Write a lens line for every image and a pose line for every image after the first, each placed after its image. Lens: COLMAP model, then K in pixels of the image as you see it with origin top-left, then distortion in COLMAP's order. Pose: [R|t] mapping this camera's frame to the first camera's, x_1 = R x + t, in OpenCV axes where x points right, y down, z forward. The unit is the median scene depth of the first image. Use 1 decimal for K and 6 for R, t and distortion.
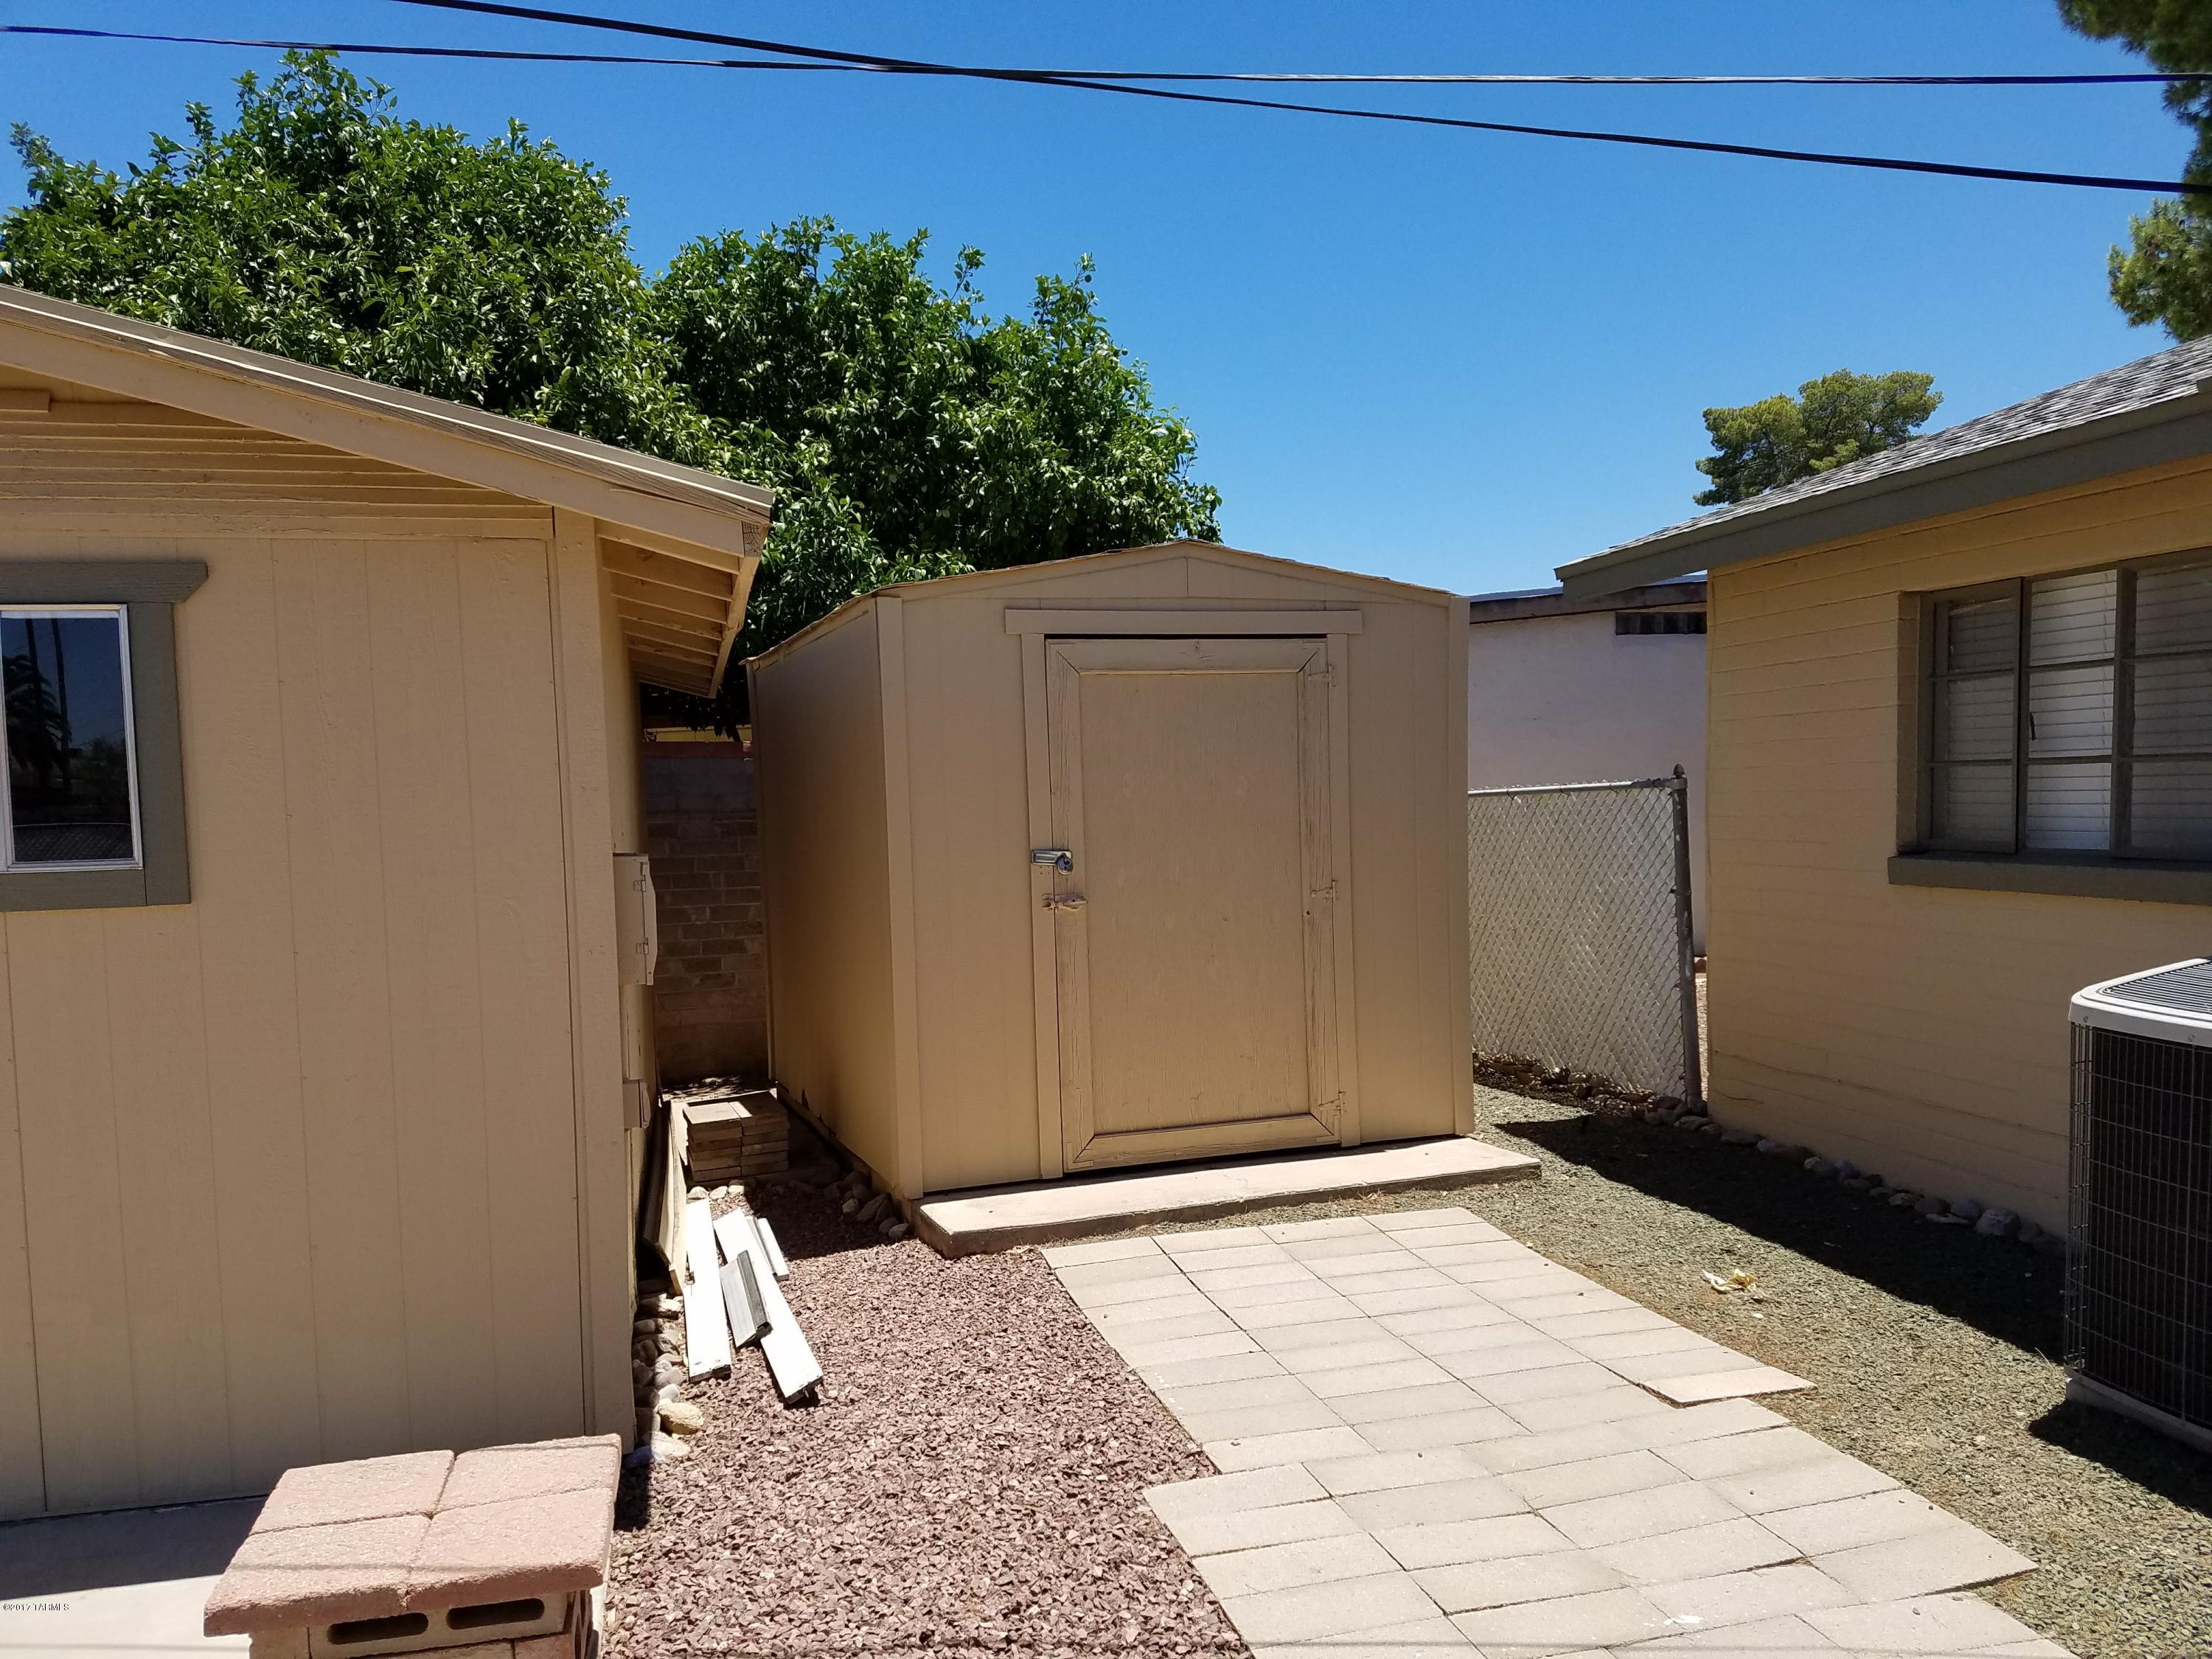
lens RADIAL K [[1668.7, 0, 1102.9], [0, 1668.7, 889.2], [0, 0, 1]] dist [0.199270, -0.289126]
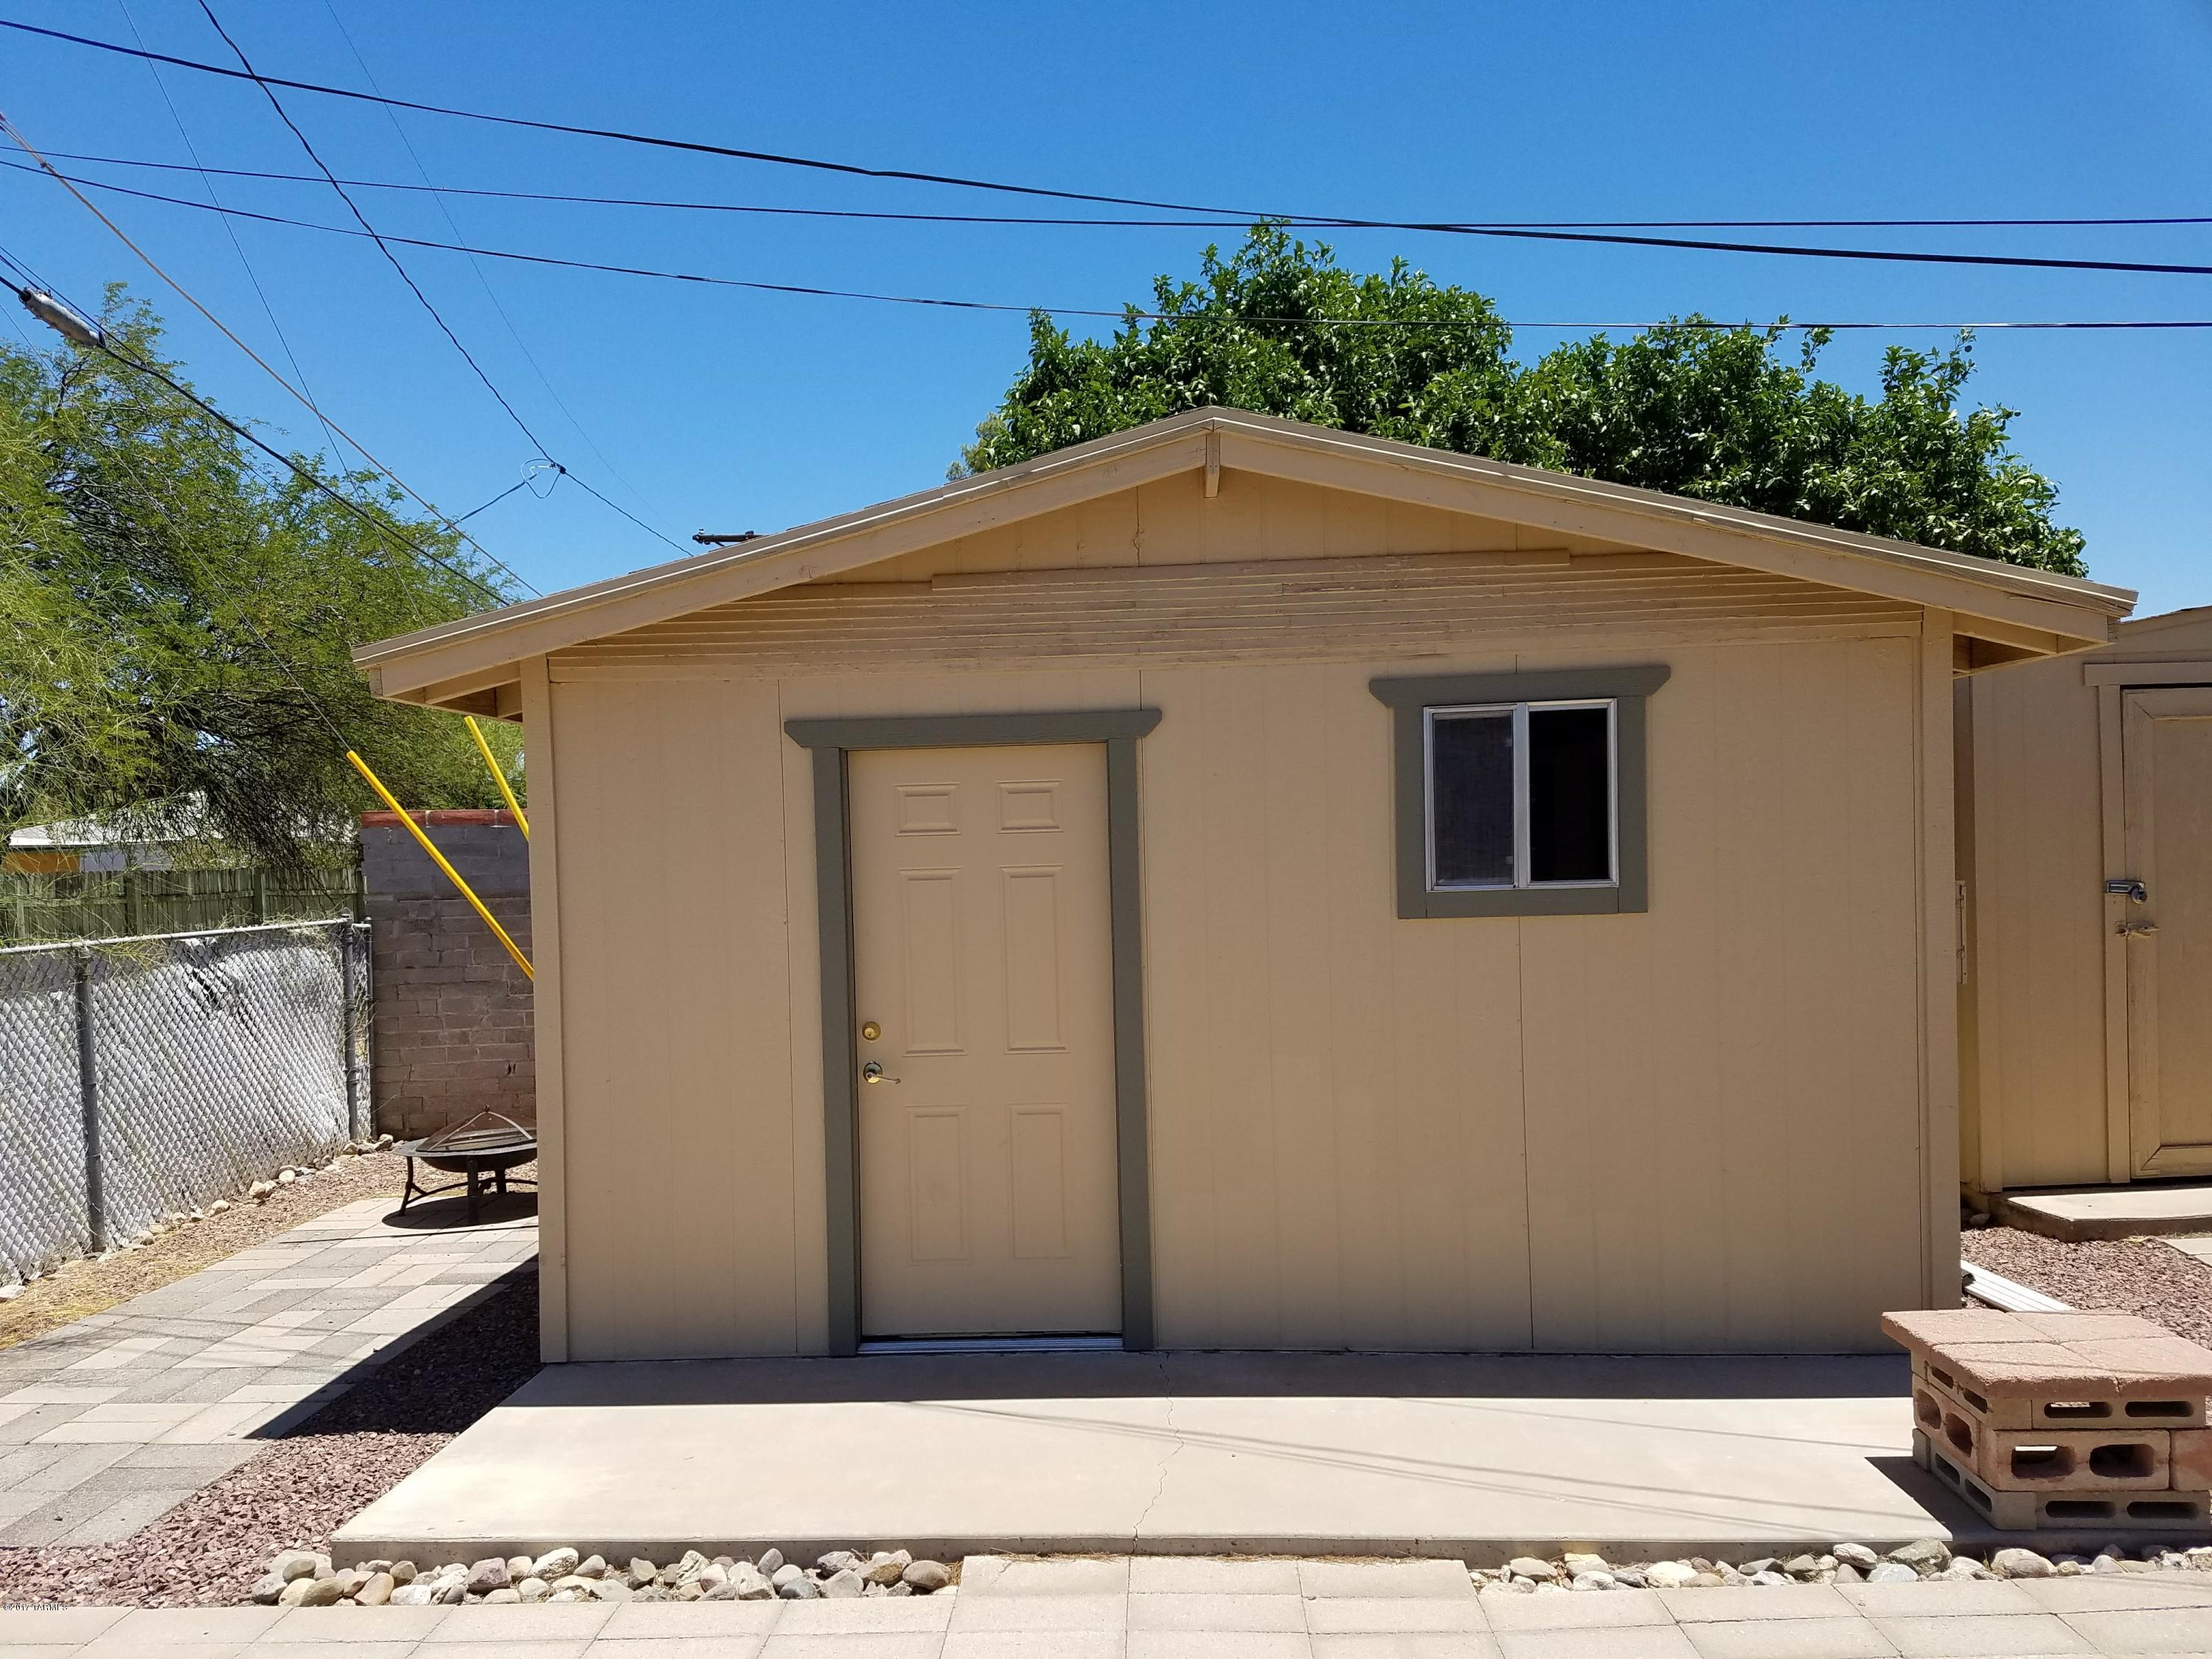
lens RADIAL K [[1668.7, 0, 1102.9], [0, 1668.7, 889.2], [0, 0, 1]] dist [0.199270, -0.289126]
pose [[0.958347, 0.006807, -0.285525, -0.223540], [-0.014219, 0.999613, -0.023896, 0.011613], [0.285252, 0.026960, 0.958073, -0.173634]]
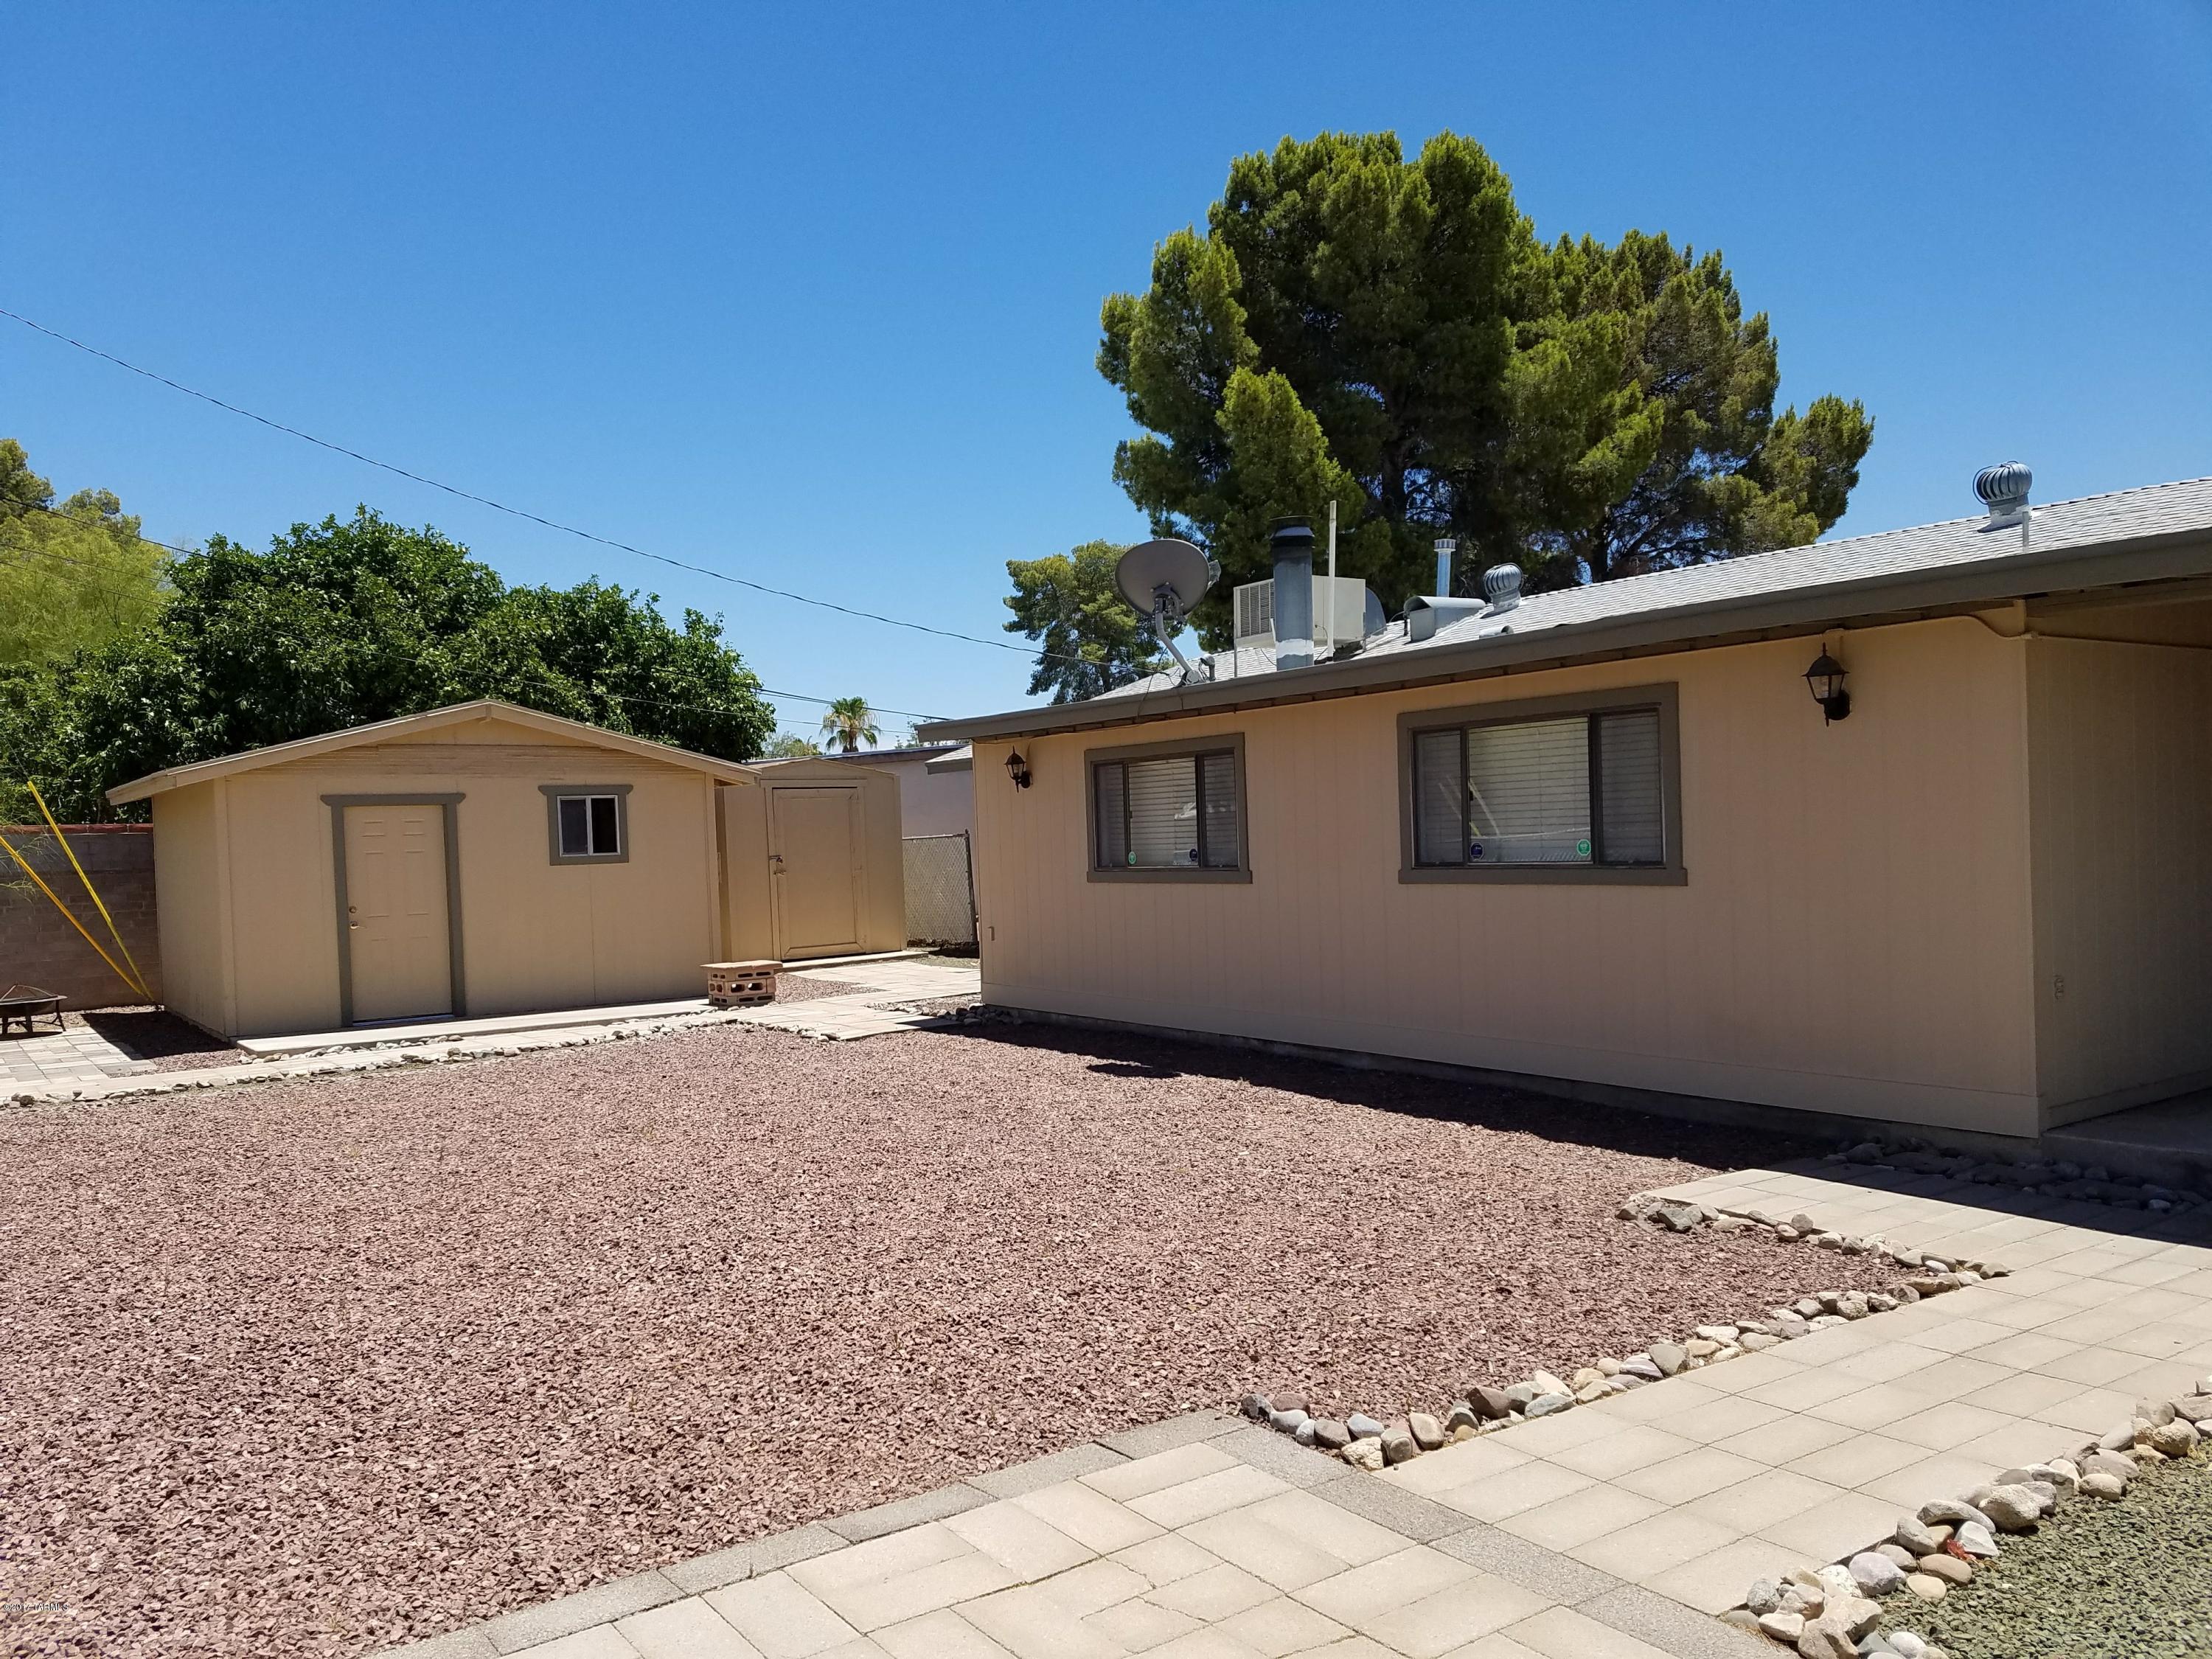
lens RADIAL K [[1668.7, 0, 1102.9], [0, 1668.7, 889.2], [0, 0, 1]] dist [0.199270, -0.289126]
pose [[0.929044, -0.018944, 0.369483, -0.398915], [0.032579, 0.998998, -0.030699, 0.098689], [-0.368531, 0.040558, 0.928730, -1.364312]]
